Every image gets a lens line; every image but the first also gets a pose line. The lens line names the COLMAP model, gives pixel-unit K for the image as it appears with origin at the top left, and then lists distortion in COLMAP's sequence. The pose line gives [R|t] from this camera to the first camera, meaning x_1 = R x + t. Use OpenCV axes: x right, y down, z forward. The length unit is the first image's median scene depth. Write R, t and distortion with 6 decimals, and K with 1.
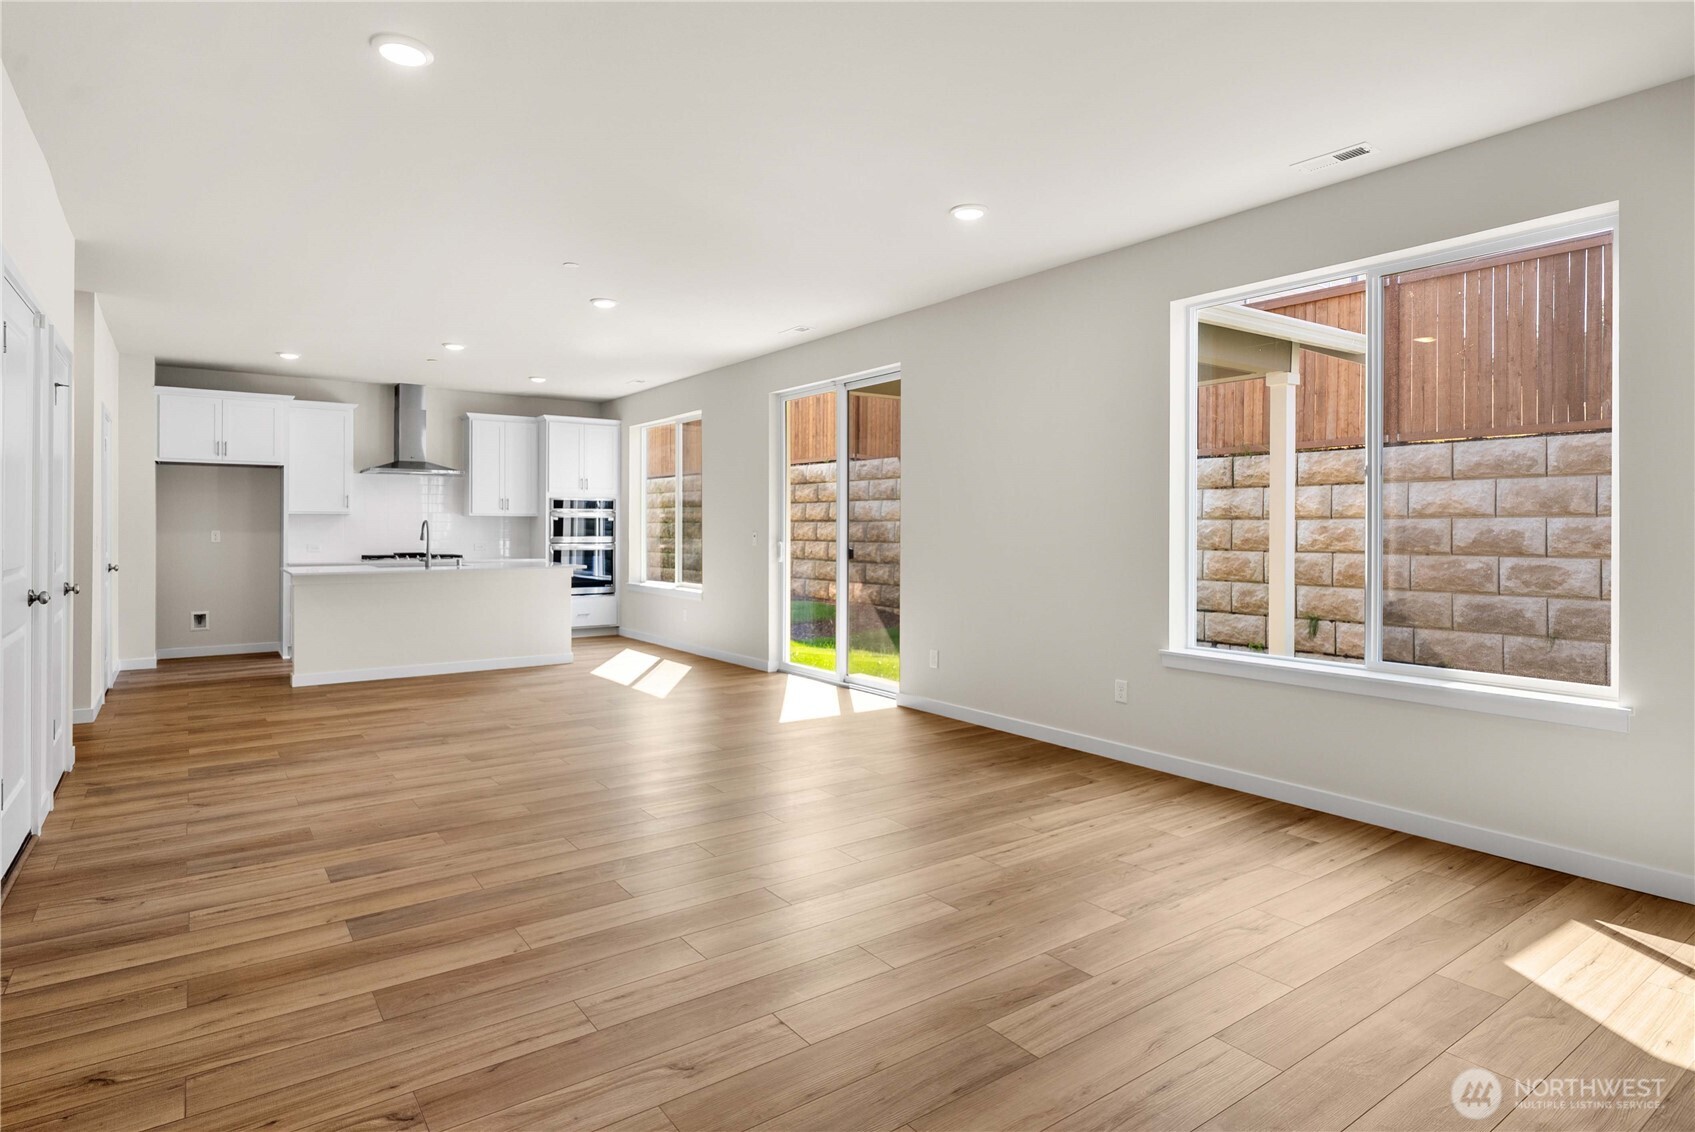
lens RADIAL K [[914.4, 0, 847.5], [0, 914.4, 530.7], [0, 0, 1]] dist [-0.063248, -0.000008]
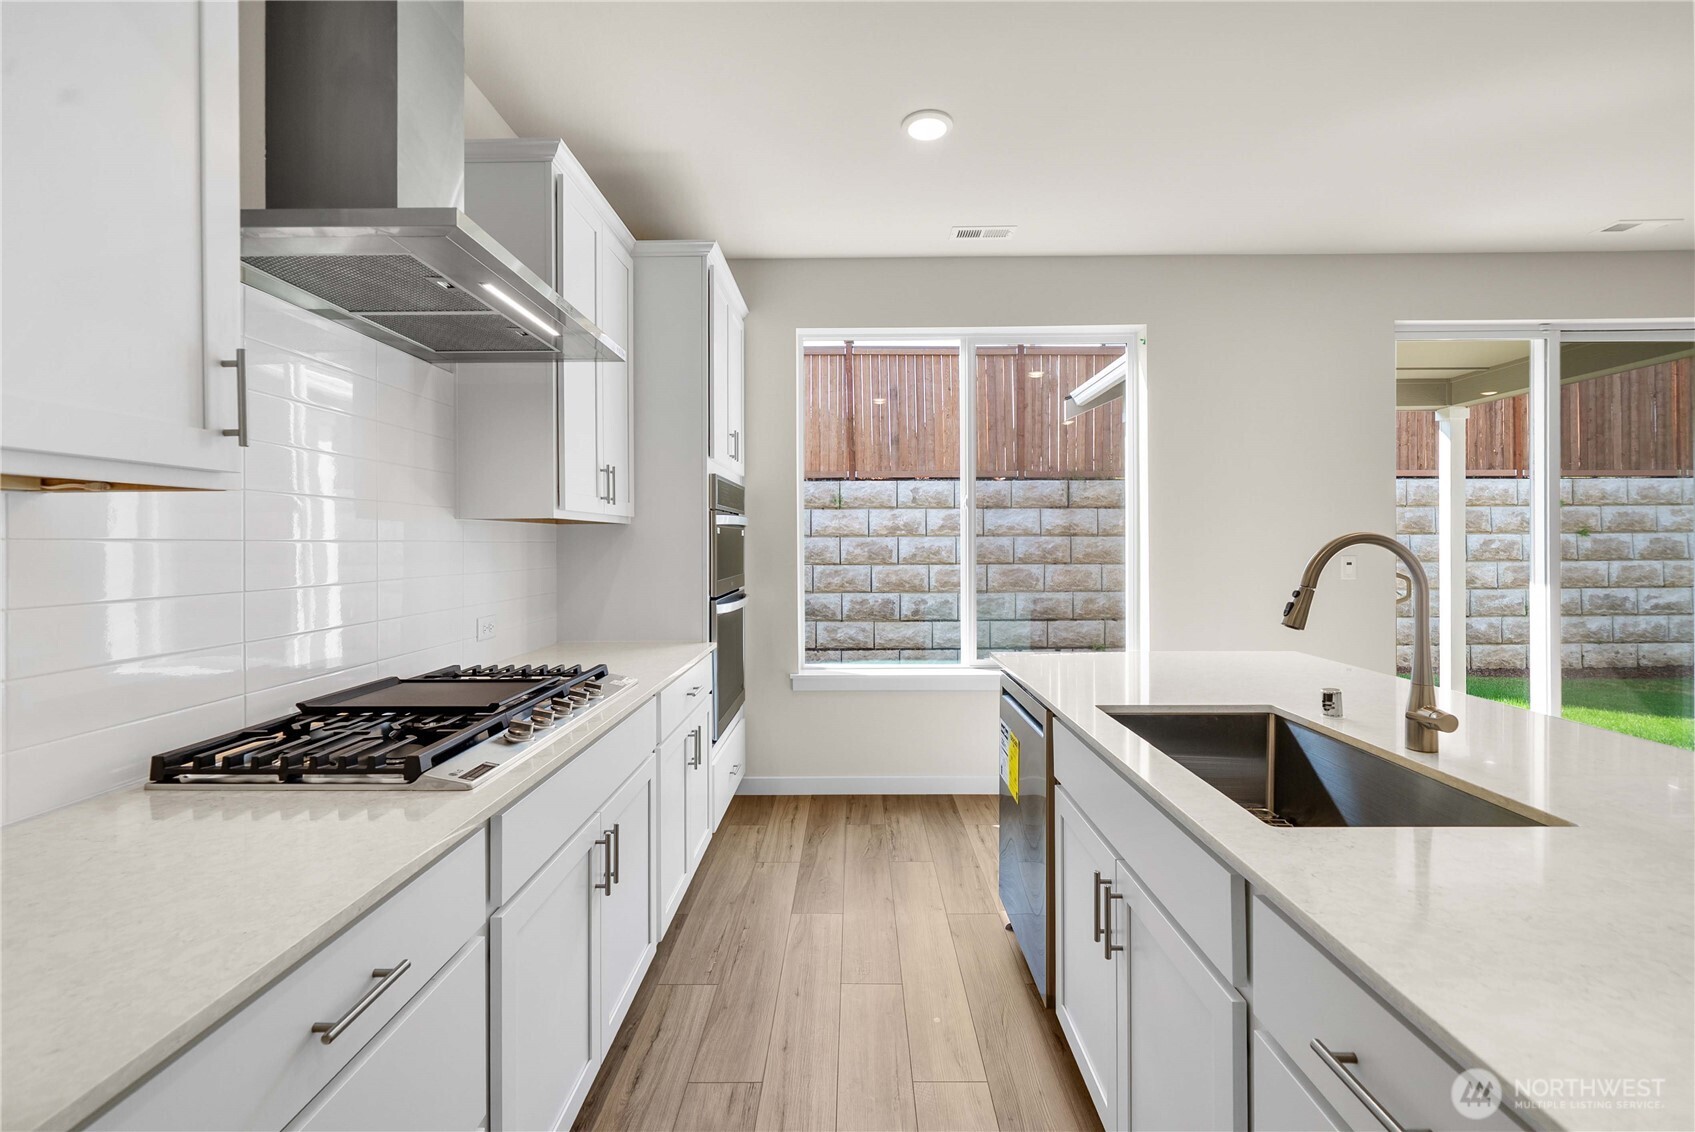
lens RADIAL K [[757.7, 0, 848.1], [0, 757.7, 544.0], [0, 0, 1]] dist [0.027706, 0.000125]
pose [[0.586889, 0.000909, 0.809667, -0.492404], [0.003246, 0.999989, -0.003476, -0.000323], [-0.809661, 0.004668, 0.586879, 0.663912]]
